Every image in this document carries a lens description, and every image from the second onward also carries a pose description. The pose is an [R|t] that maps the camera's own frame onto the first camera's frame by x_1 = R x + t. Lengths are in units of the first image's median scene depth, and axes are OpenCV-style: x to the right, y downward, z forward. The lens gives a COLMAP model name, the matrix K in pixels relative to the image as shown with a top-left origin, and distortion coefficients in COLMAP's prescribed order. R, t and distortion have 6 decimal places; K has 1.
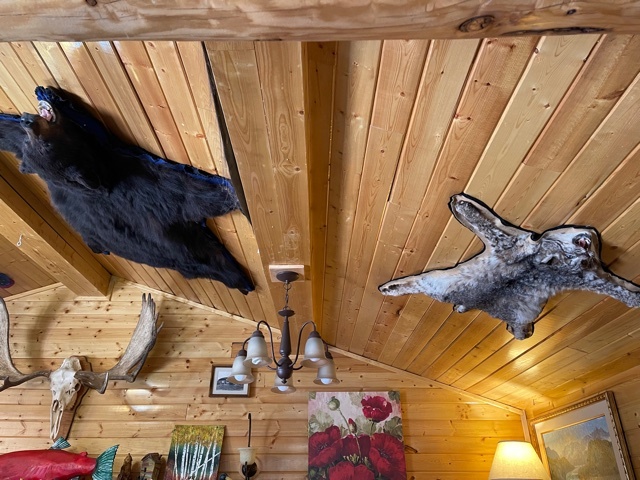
lens RADIAL K [[478.7, 0, 318.9], [0, 478.7, 239.7], [0, 0, 1]] dist [0.031555, -0.022554]
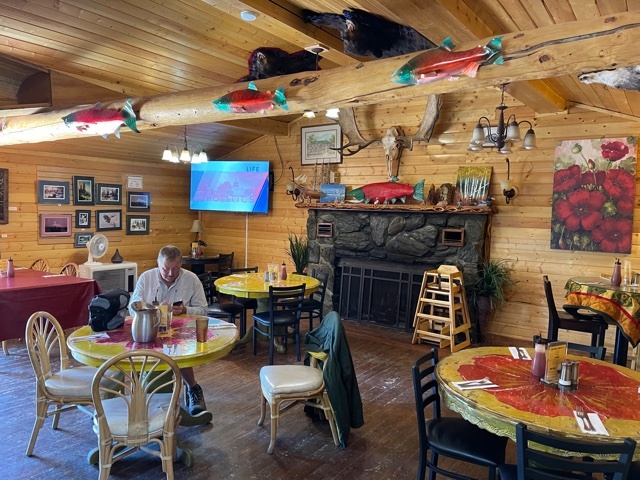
lens RADIAL K [[478.7, 0, 319.9], [0, 478.7, 239.9], [0, 0, 1]] dist [0.031555, -0.022554]
pose [[0.805875, 0.070412, -0.587883, 0.262146], [0.250239, 0.859362, 0.445957, -0.210140], [0.536605, -0.506497, 0.674919, -0.394471]]
